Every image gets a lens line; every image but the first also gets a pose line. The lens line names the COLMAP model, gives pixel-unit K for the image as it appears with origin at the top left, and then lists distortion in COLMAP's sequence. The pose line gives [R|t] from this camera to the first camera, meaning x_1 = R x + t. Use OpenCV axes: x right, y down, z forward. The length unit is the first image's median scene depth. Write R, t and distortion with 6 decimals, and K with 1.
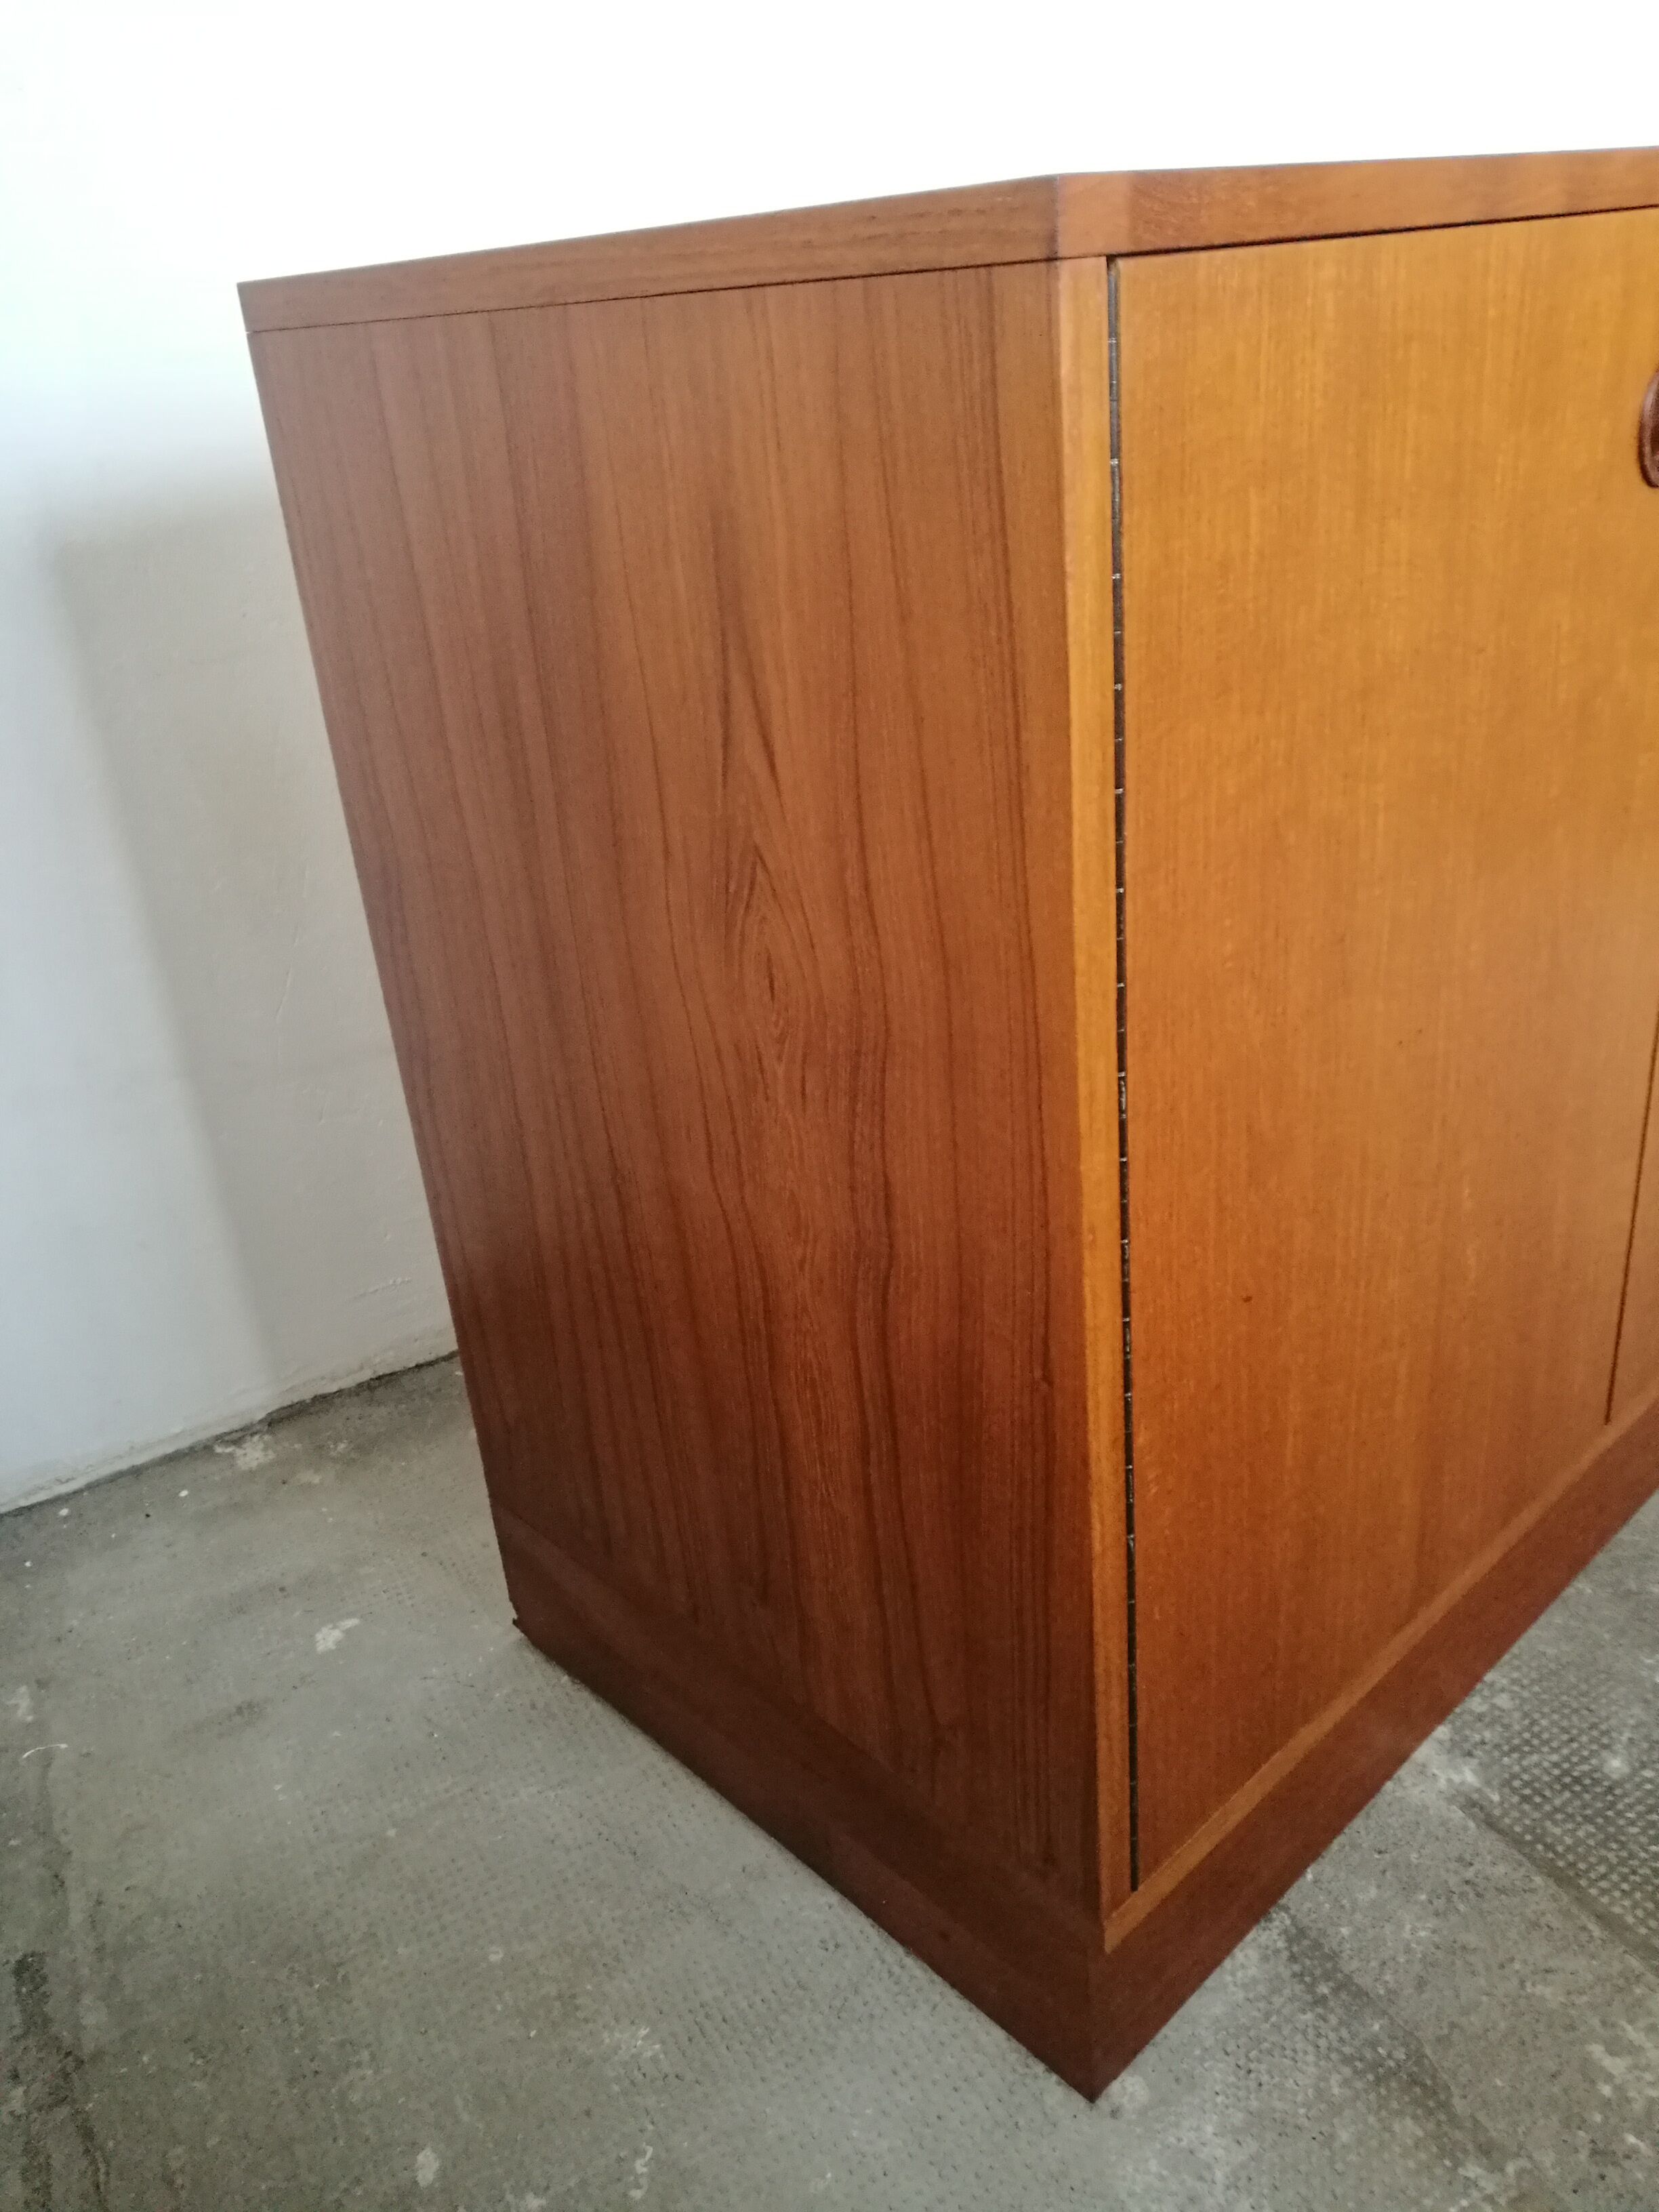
lens RADIAL K [[1765.4, 0, 840.2], [0, 1765.4, 1099.0], [0, 0, 1]] dist [-0.034826, 0.008750]
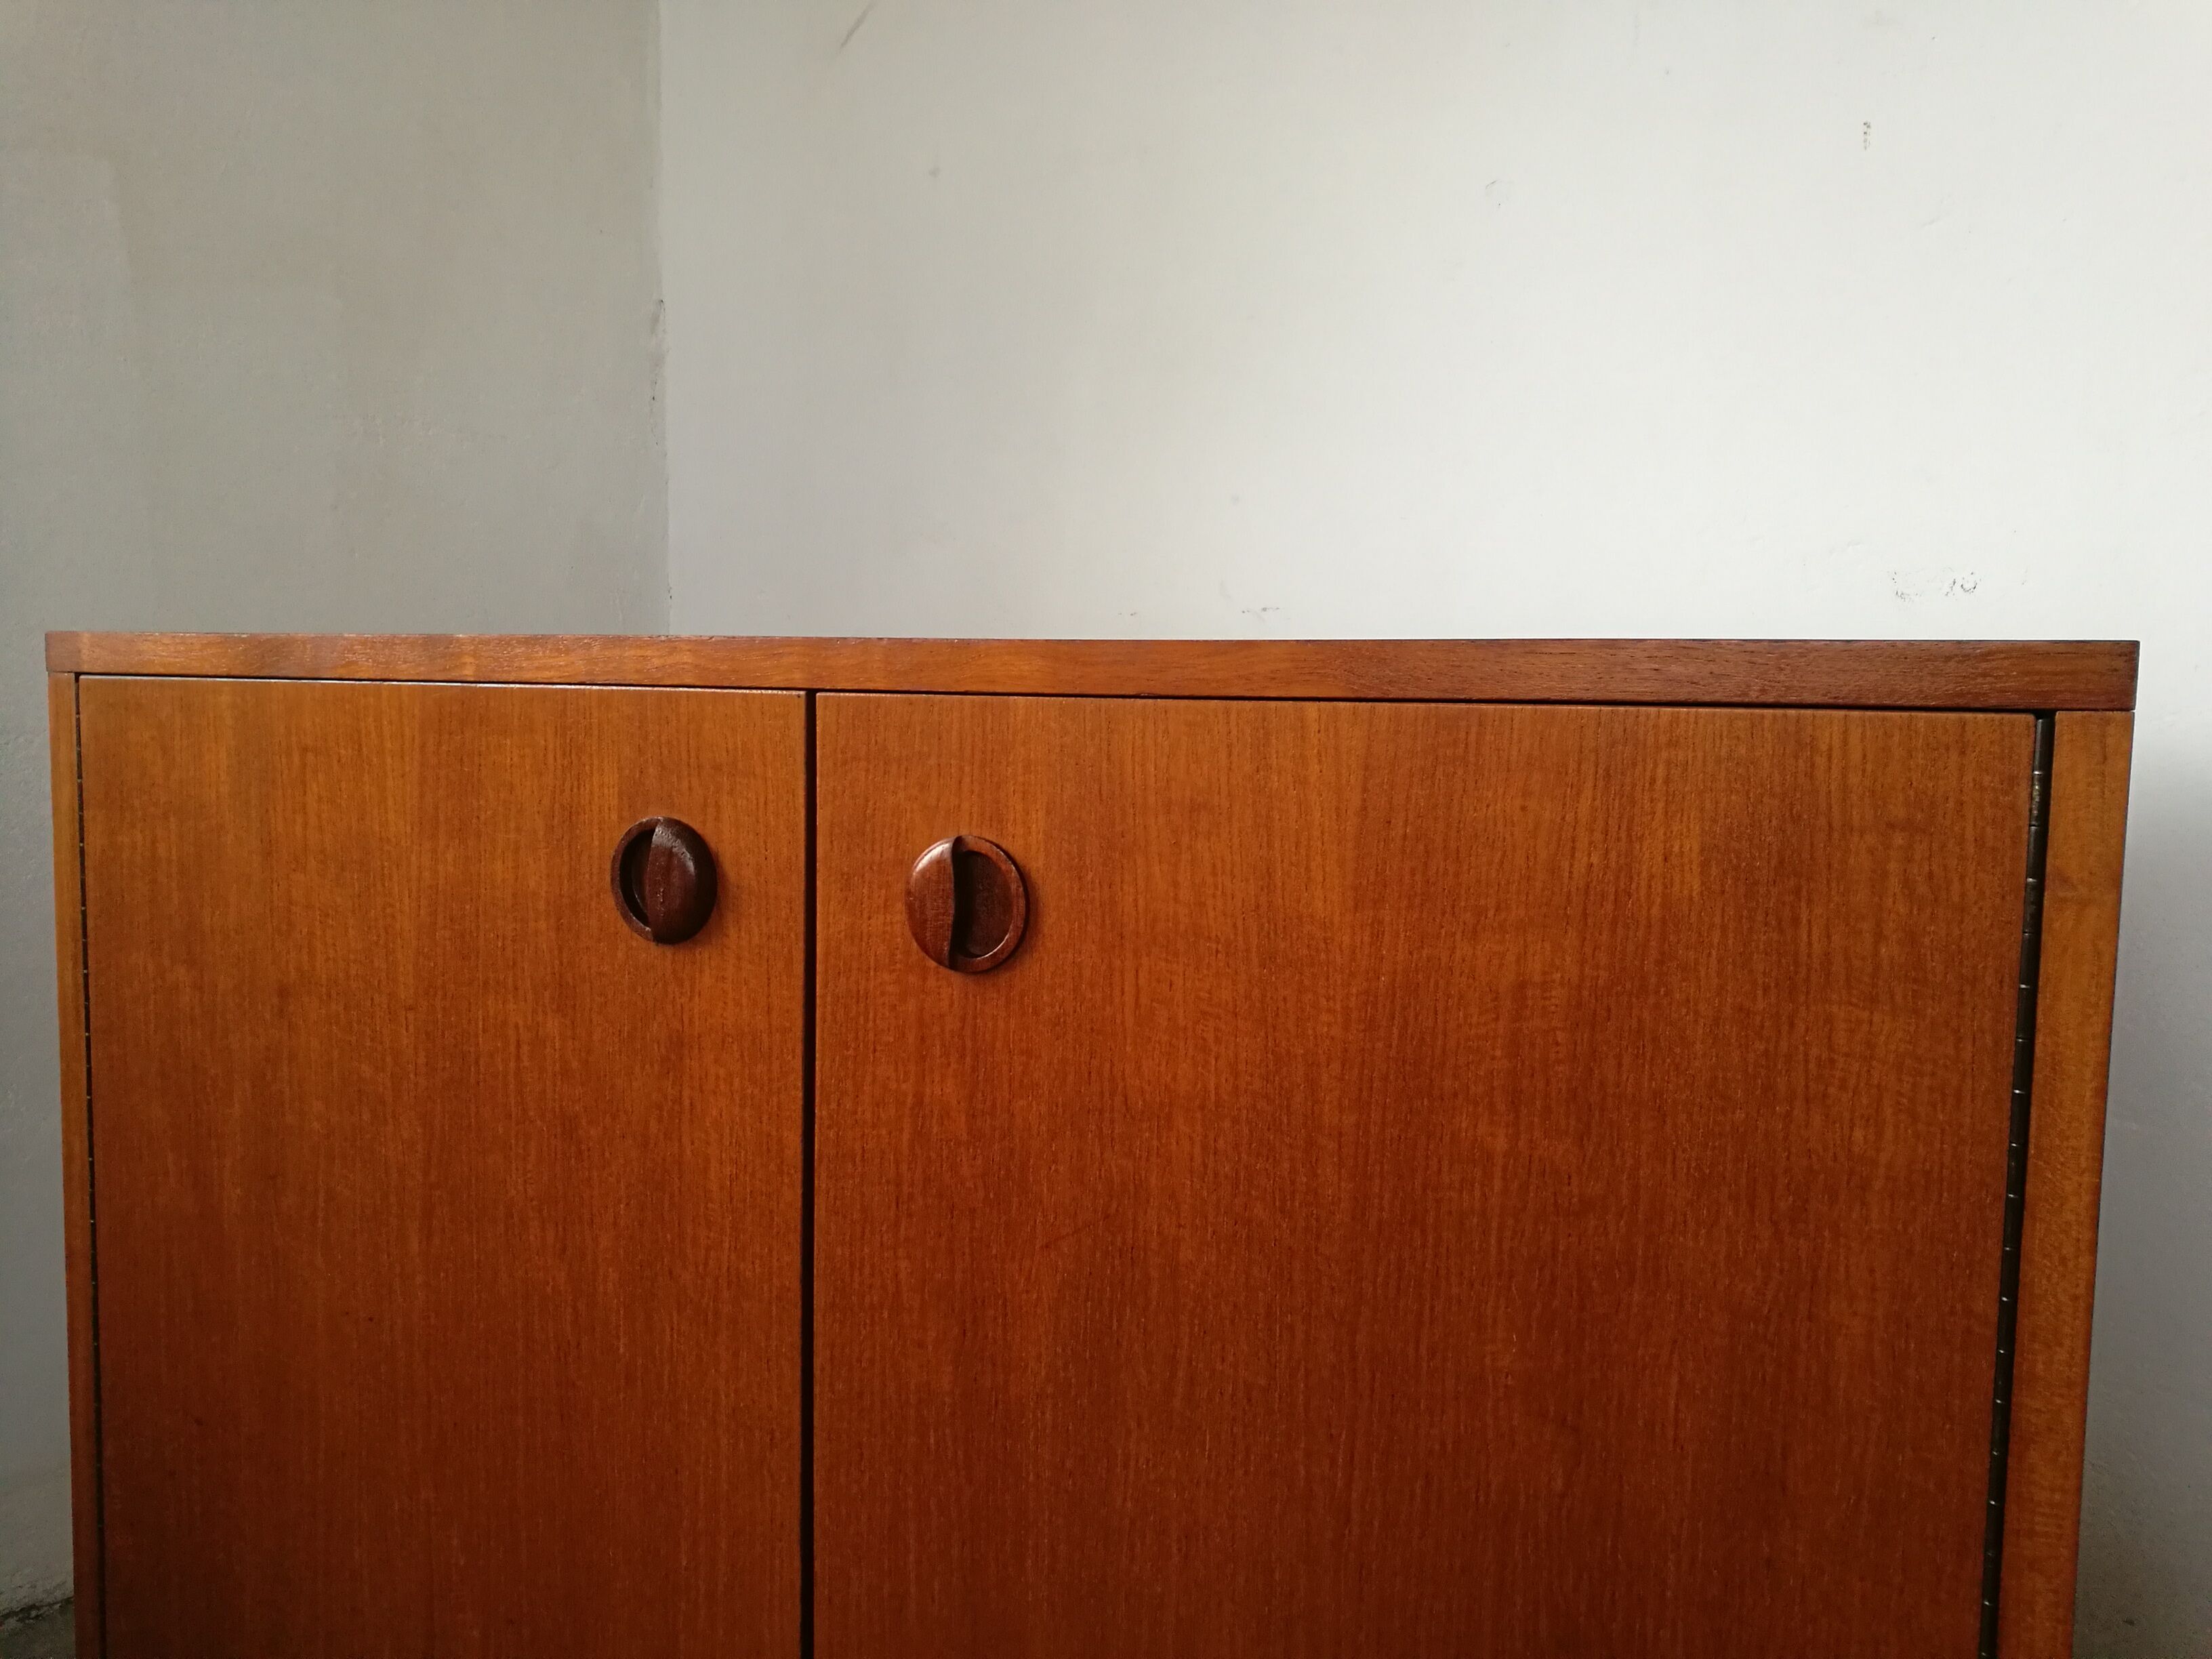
lens RADIAL K [[1765.4, 0, 1101.8], [0, 1765.4, 834.5], [0, 0, 1]] dist [-0.034826, 0.008750]
pose [[0.385640, 0.151611, -0.910108, 1.723748], [-0.443770, 0.895296, -0.038895, -0.562461], [0.808919, 0.418878, 0.412543, 0.904473]]
